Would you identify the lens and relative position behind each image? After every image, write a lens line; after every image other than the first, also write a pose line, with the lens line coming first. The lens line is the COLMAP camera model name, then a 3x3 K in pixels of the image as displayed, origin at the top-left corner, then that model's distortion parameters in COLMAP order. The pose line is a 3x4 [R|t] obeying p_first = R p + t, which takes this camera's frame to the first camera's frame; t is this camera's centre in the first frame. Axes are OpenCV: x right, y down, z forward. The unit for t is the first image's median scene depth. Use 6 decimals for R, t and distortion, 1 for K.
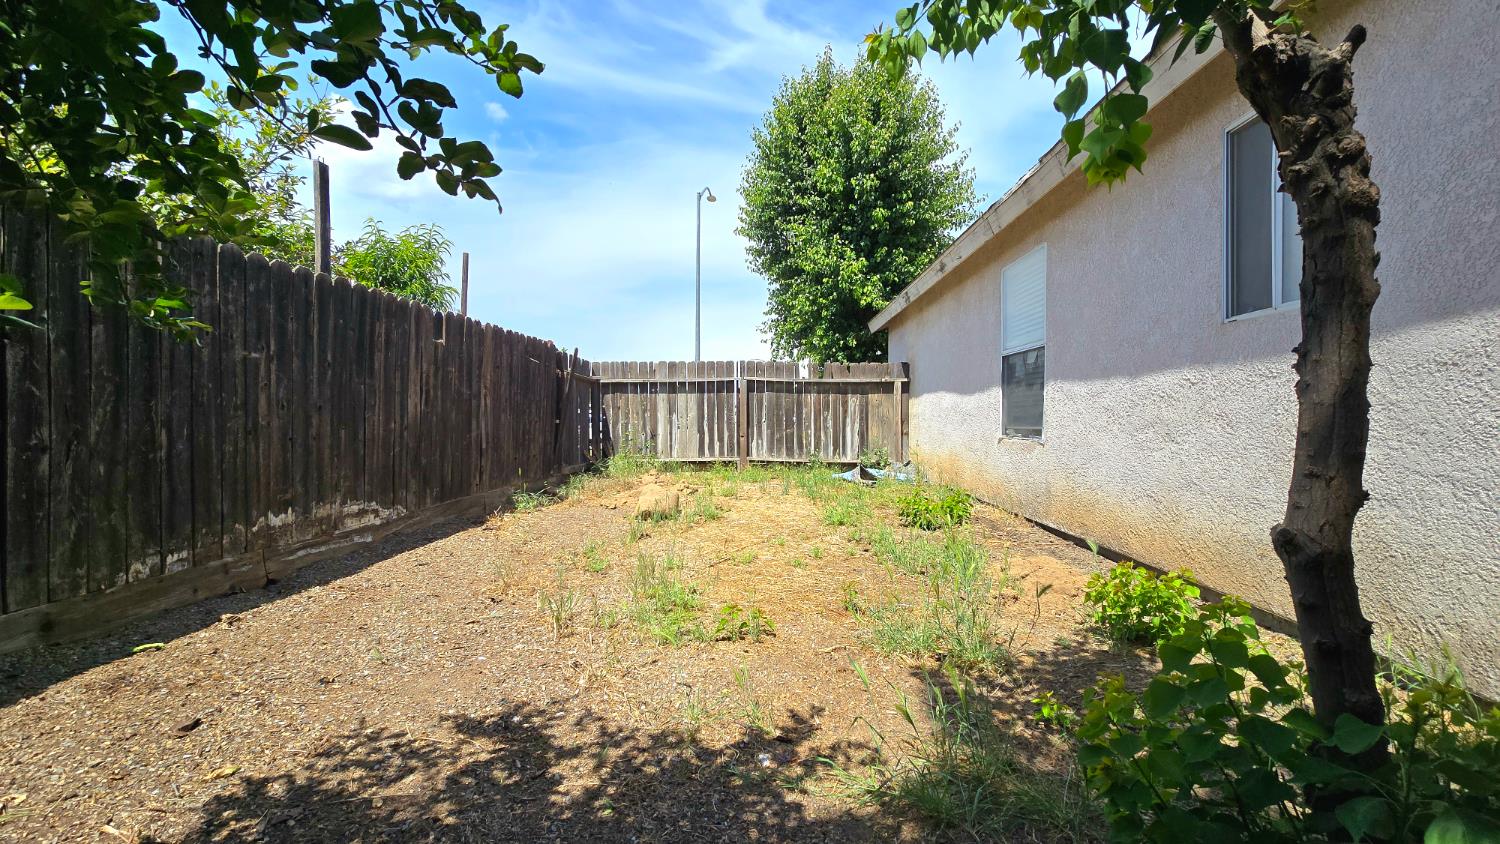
lens RADIAL K [[605.3, 0, 751.7], [0, 605.3, 417.8], [0, 0, 1]] dist [0.000903, -0.000944]
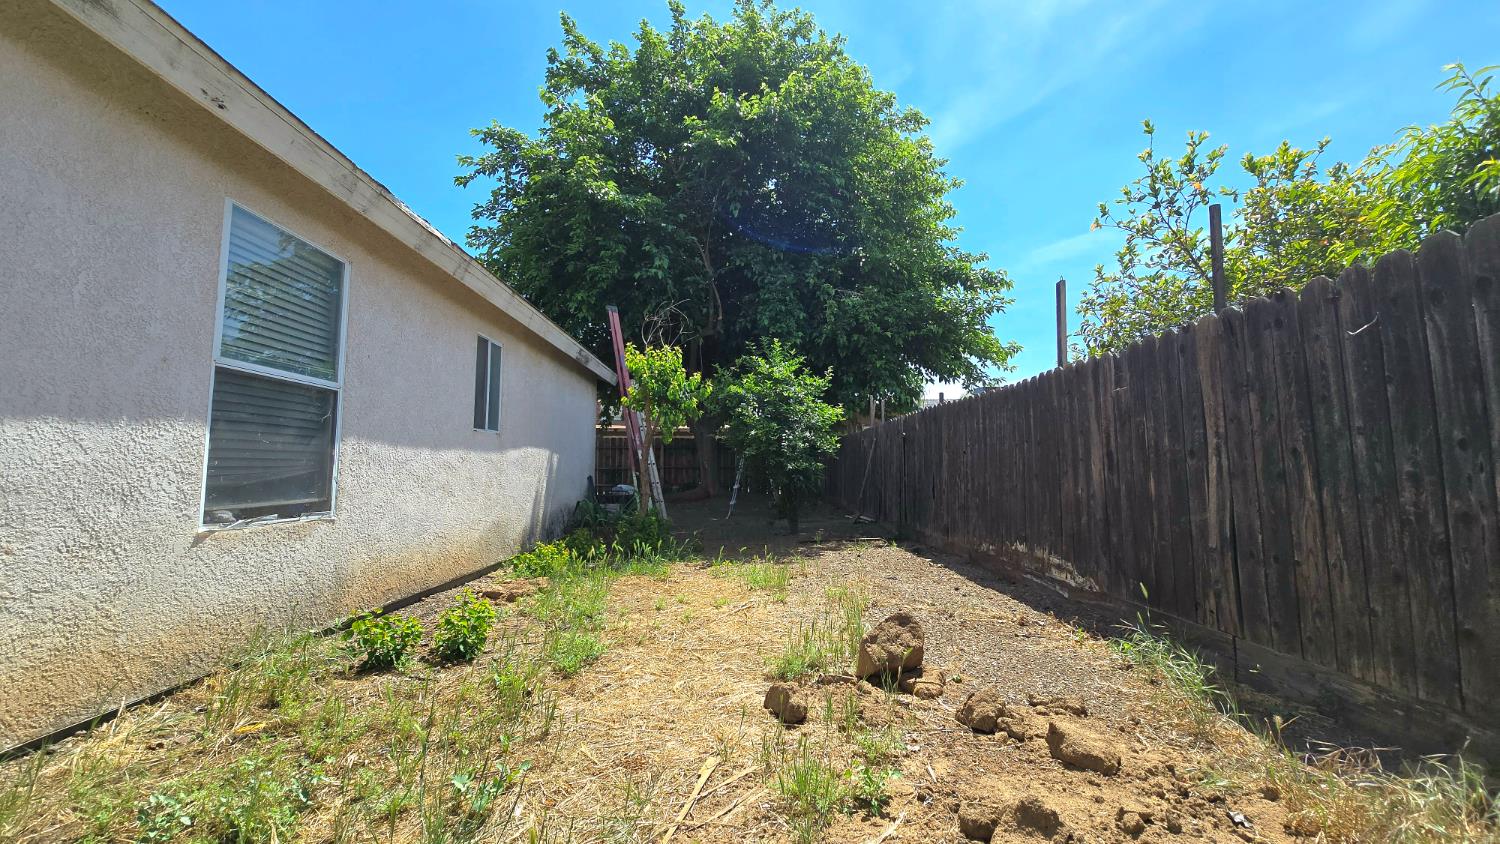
lens RADIAL K [[605.3, 0, 751.7], [0, 605.3, 417.8], [0, 0, 1]] dist [0.000903, -0.000944]
pose [[-0.998981, -0.007756, -0.044471, -0.011273], [-0.003849, 0.996177, -0.087272, -0.020424], [0.044977, -0.087012, -0.995191, 1.979260]]
